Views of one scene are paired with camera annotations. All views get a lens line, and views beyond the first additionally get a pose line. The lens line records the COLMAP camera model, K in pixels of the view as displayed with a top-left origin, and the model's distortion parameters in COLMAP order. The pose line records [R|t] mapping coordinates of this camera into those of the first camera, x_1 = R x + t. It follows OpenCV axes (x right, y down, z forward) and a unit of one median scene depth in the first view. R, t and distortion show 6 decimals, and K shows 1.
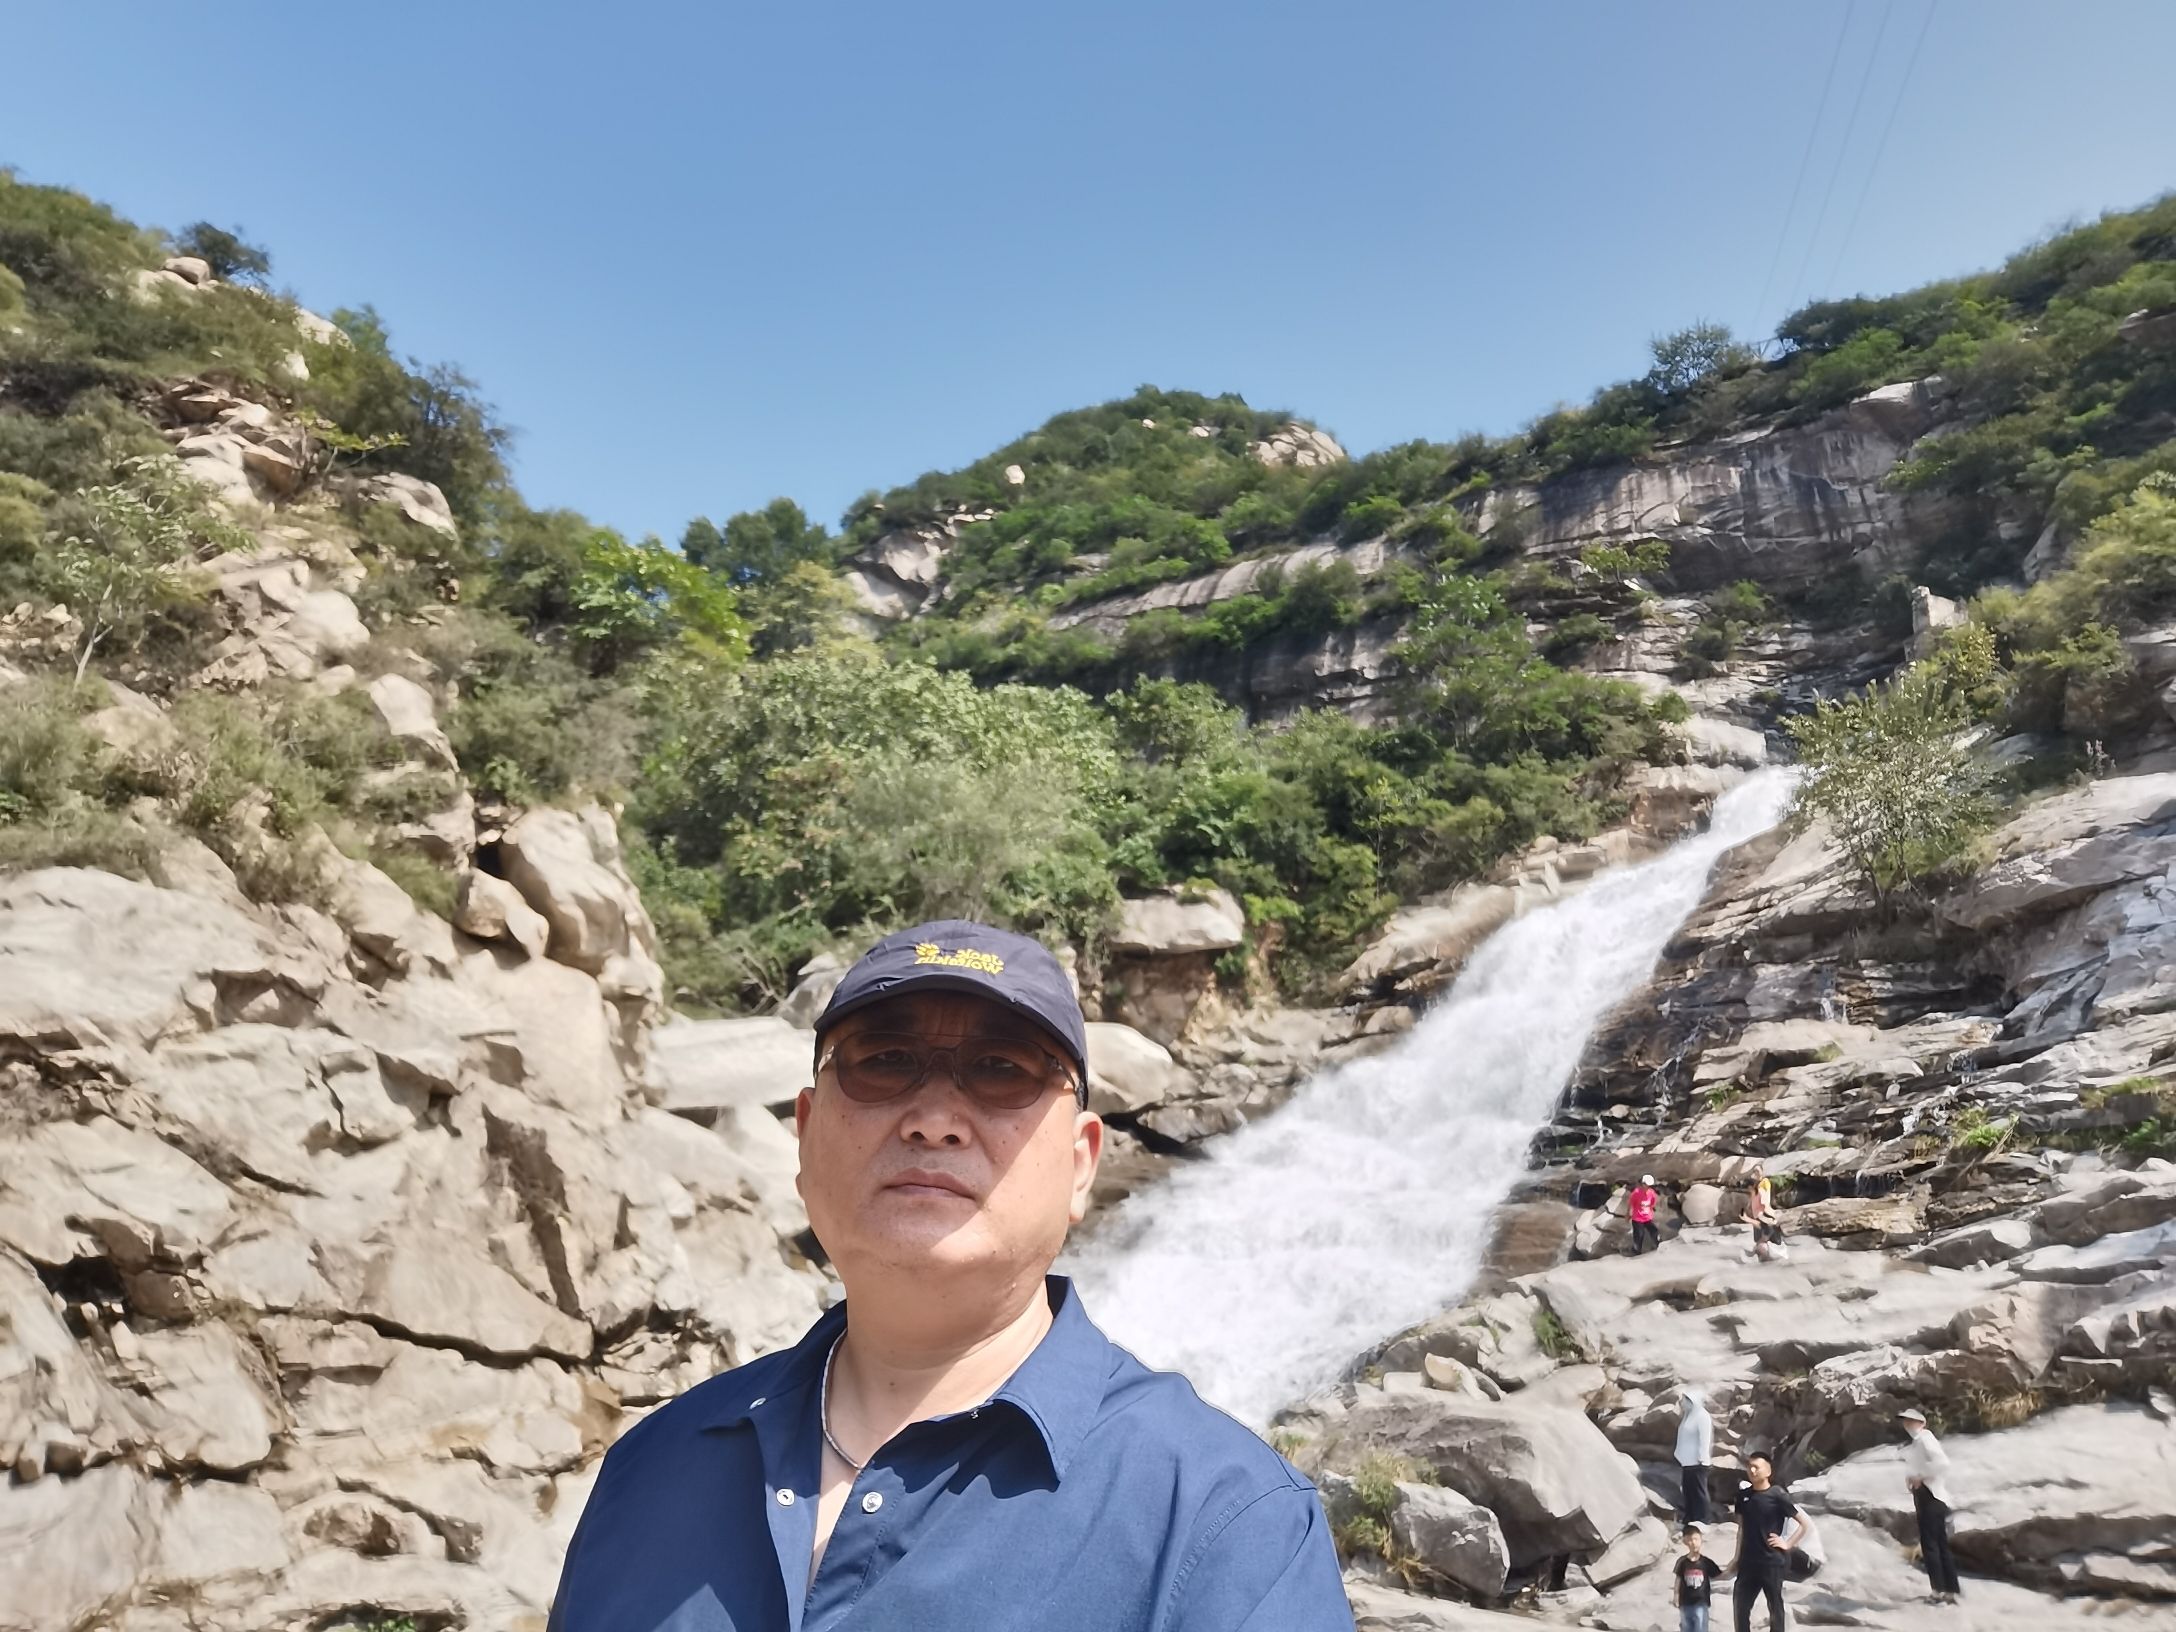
lens RADIAL K [[1634.0, 0, 1081.8], [0, 1634.0, 817.2], [0, 0, 1]] dist [-0.021126, 0.029952]
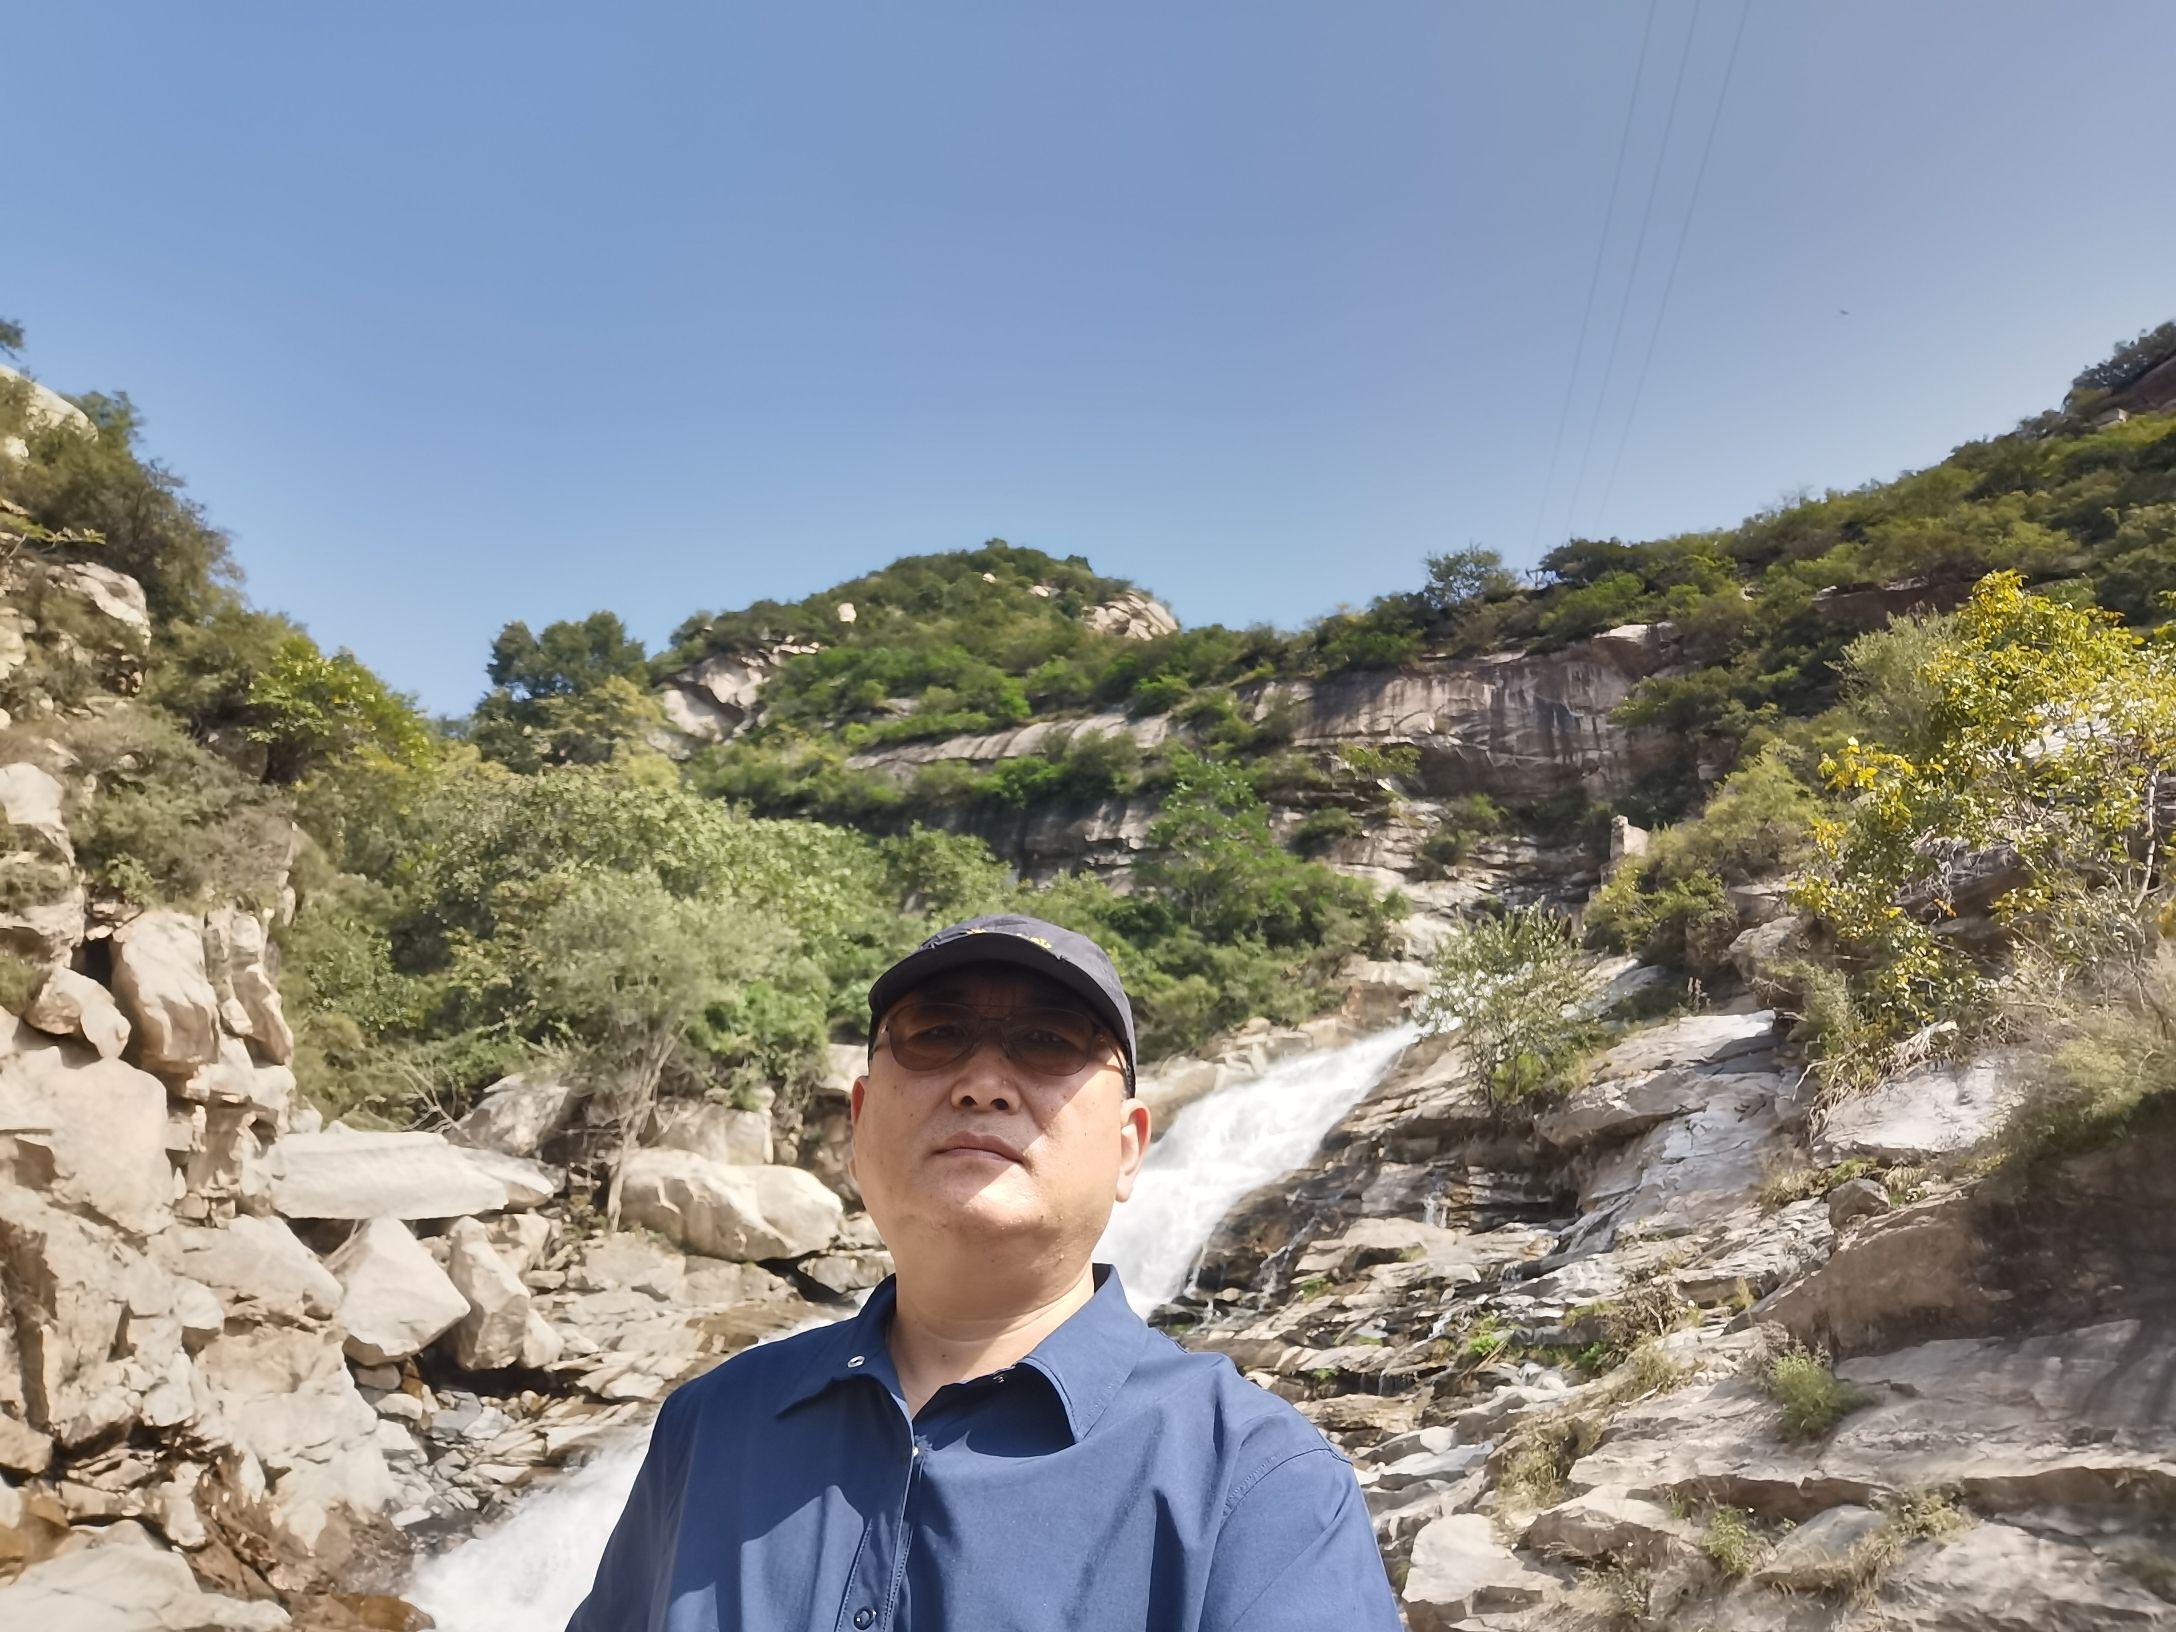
lens RADIAL K [[1634.0, 0, 1102.6], [0, 1634.0, 811.9], [0, 0, 1]] dist [-0.021126, 0.029952]
pose [[0.991609, 0.099624, 0.082379, 0.095375], [-0.092039, 0.991565, -0.091254, -0.016059], [-0.090776, 0.082906, 0.992414, -0.036479]]
